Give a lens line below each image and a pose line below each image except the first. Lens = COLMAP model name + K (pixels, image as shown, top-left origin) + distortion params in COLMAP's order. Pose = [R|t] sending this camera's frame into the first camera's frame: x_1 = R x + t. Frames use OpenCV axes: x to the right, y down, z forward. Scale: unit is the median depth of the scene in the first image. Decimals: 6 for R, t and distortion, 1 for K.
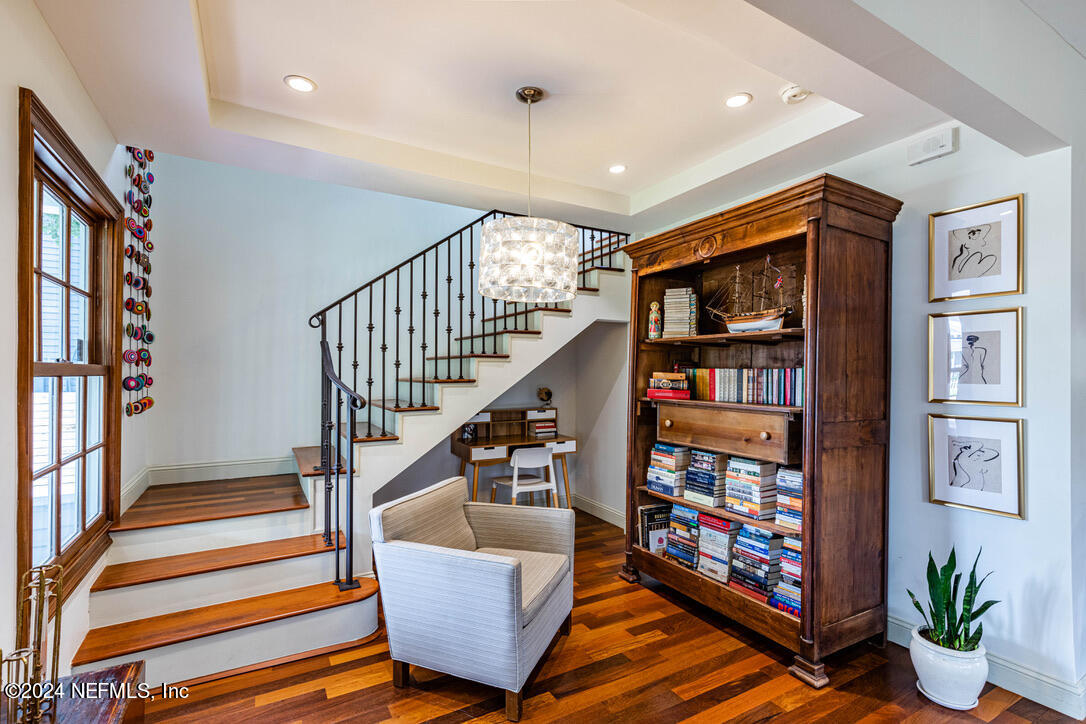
lens RADIAL K [[504.3, 0, 543.0], [0, 504.3, 362.0], [0, 0, 1]] dist [-0.002448, -0.000122]
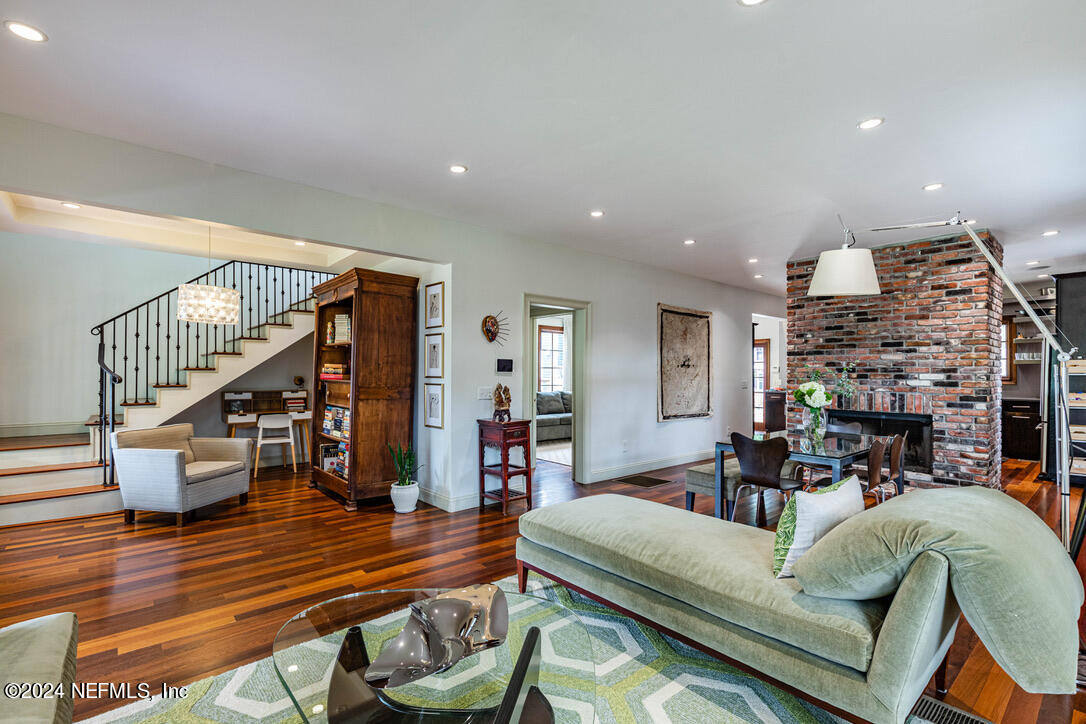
lens RADIAL K [[500.0, 0, 539.0], [0, 500.0, 368.3], [0, 0, 1]] dist [-0.010085, 0.000530]
pose [[0.982967, 0.003289, 0.183754, 0.652983], [-0.005633, 0.999909, 0.012239, 0.010955], [-0.183697, -0.013066, 0.982896, -0.826304]]
